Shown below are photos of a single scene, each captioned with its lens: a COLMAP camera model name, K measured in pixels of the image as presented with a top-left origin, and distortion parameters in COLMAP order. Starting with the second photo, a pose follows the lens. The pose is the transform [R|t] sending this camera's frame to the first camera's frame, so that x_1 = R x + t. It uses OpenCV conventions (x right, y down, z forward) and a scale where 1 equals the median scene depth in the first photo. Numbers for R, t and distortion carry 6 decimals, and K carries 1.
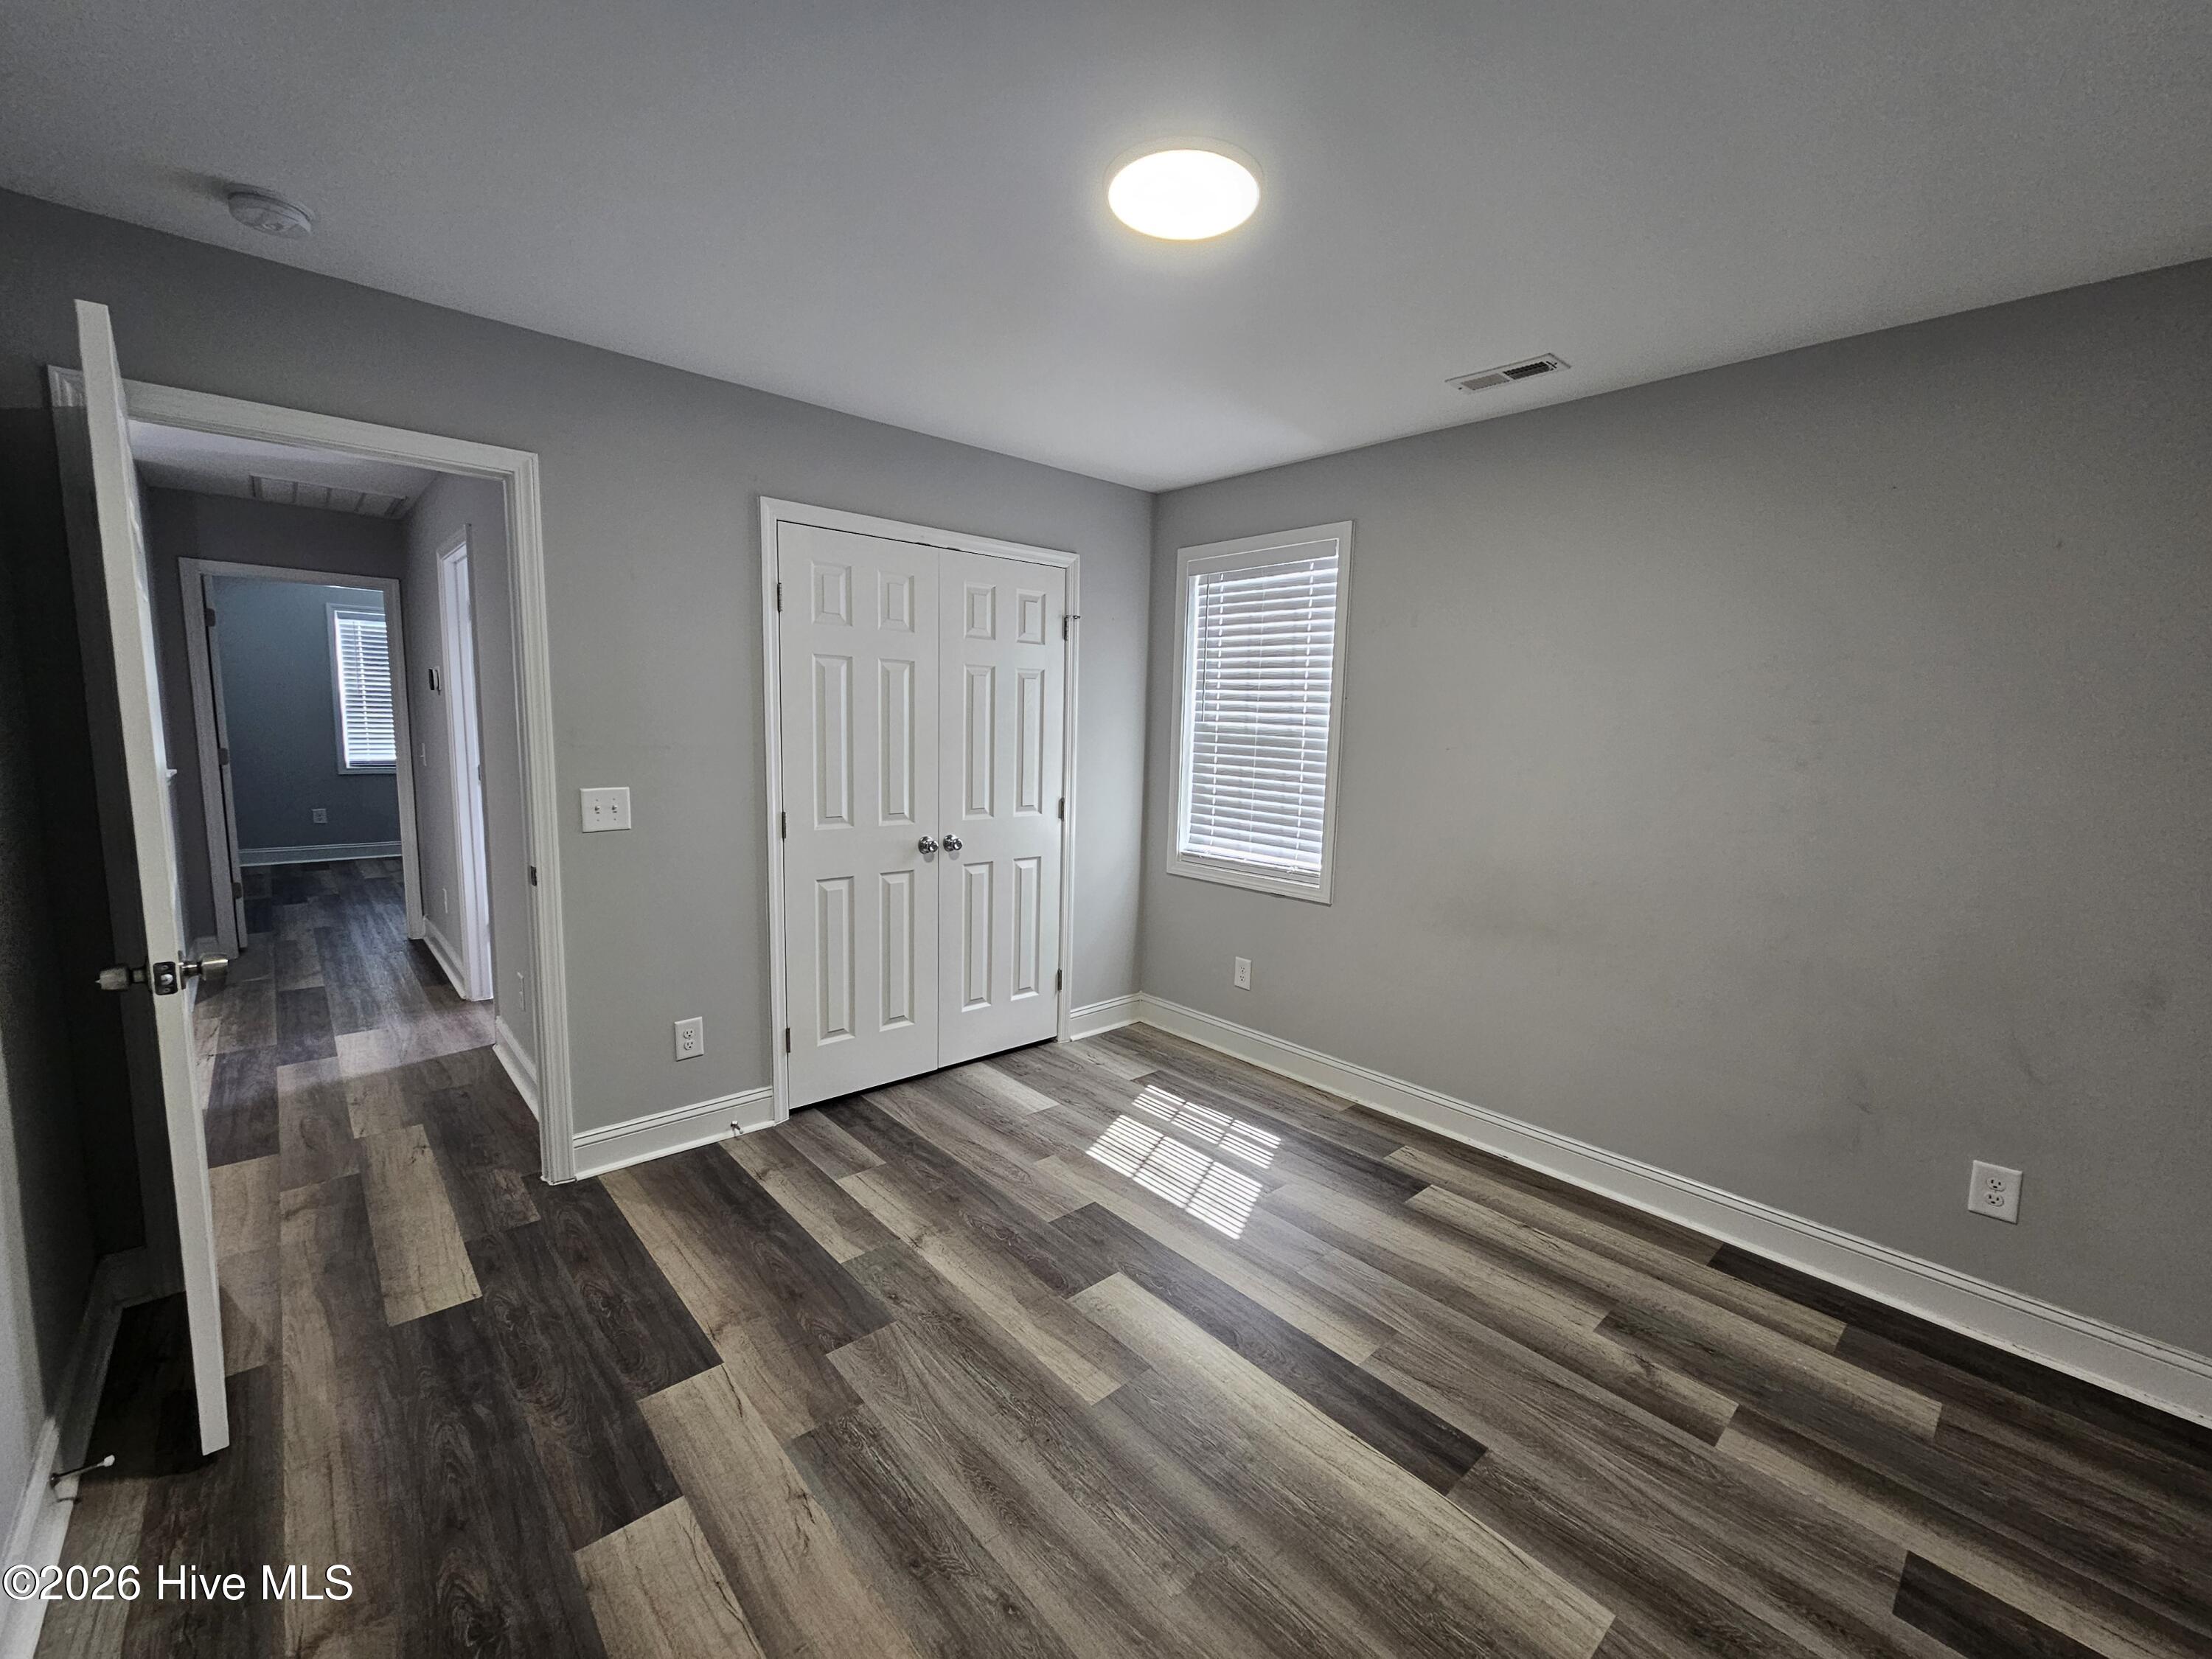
lens RADIAL K [[909.3, 0, 1112.9], [0, 909.3, 827.6], [0, 0, 1]] dist [0.001465, 0.000043]
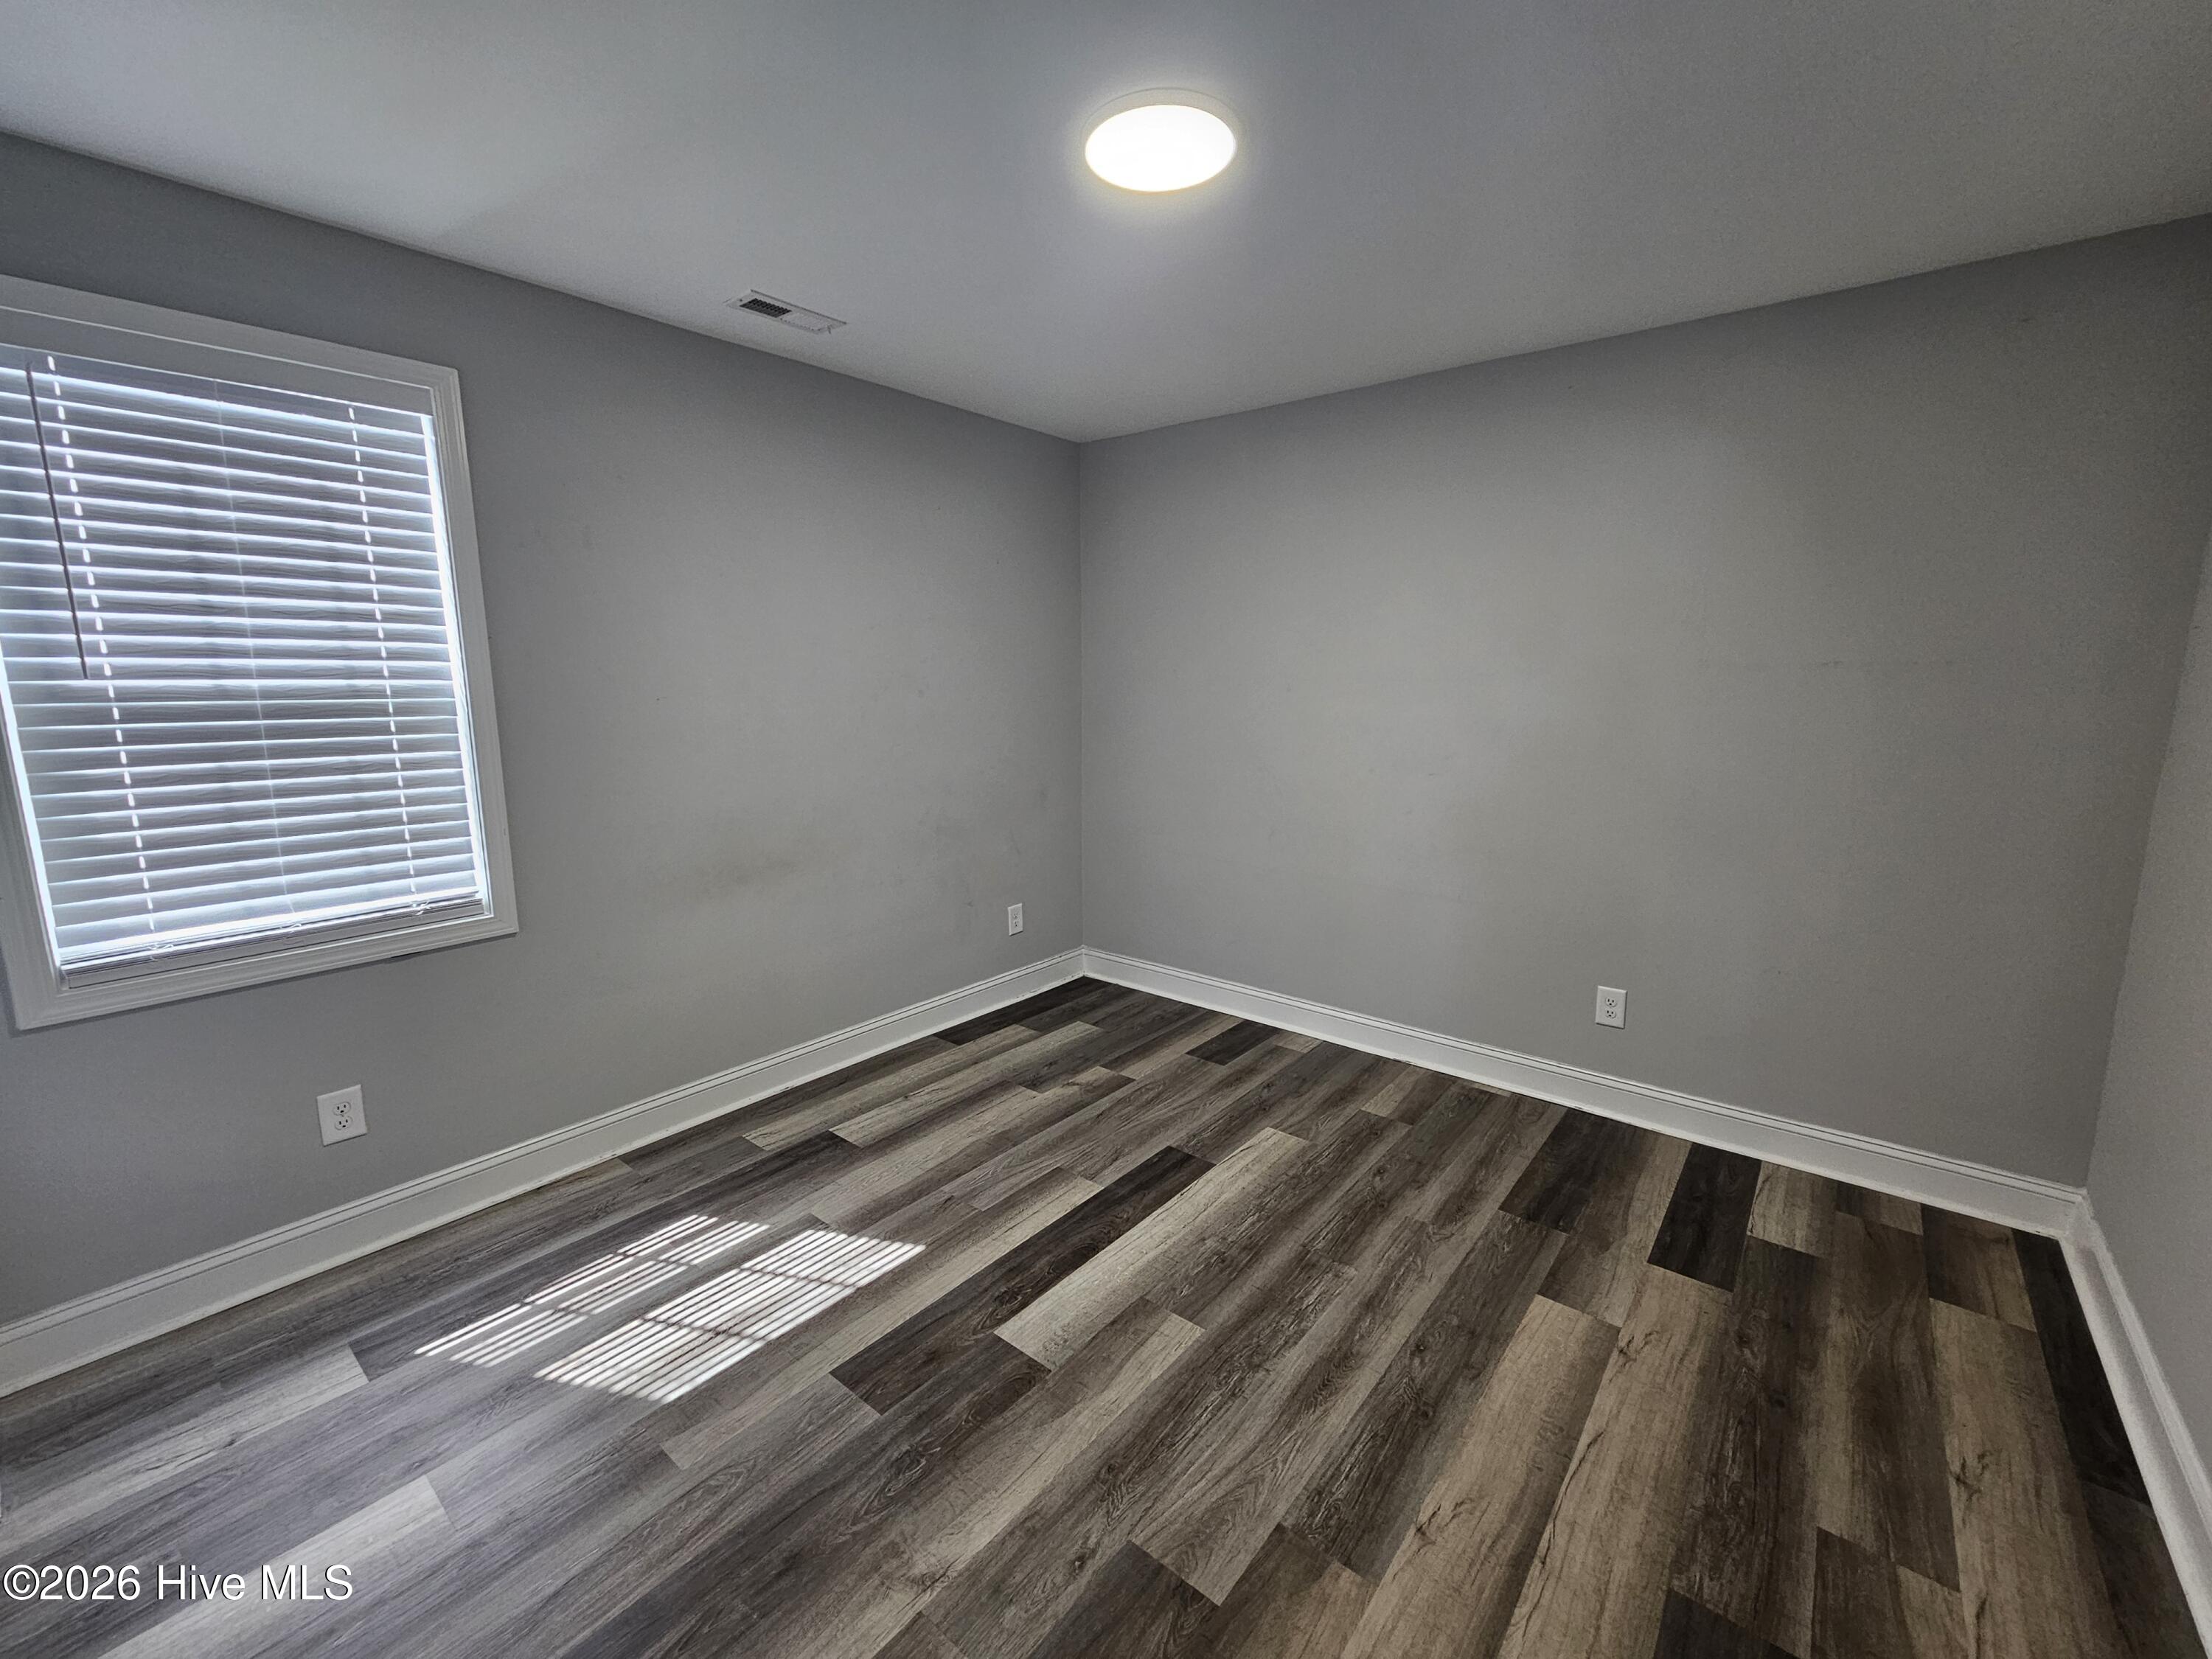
lens RADIAL K [[909.3, 0, 1112.9], [0, 909.3, 827.6], [0, 0, 1]] dist [0.001465, 0.000043]
pose [[-0.140427, -0.196106, 0.970475, -0.776857], [0.116879, 0.970051, 0.212933, -0.142540], [-0.983168, 0.143330, -0.113301, 0.964188]]
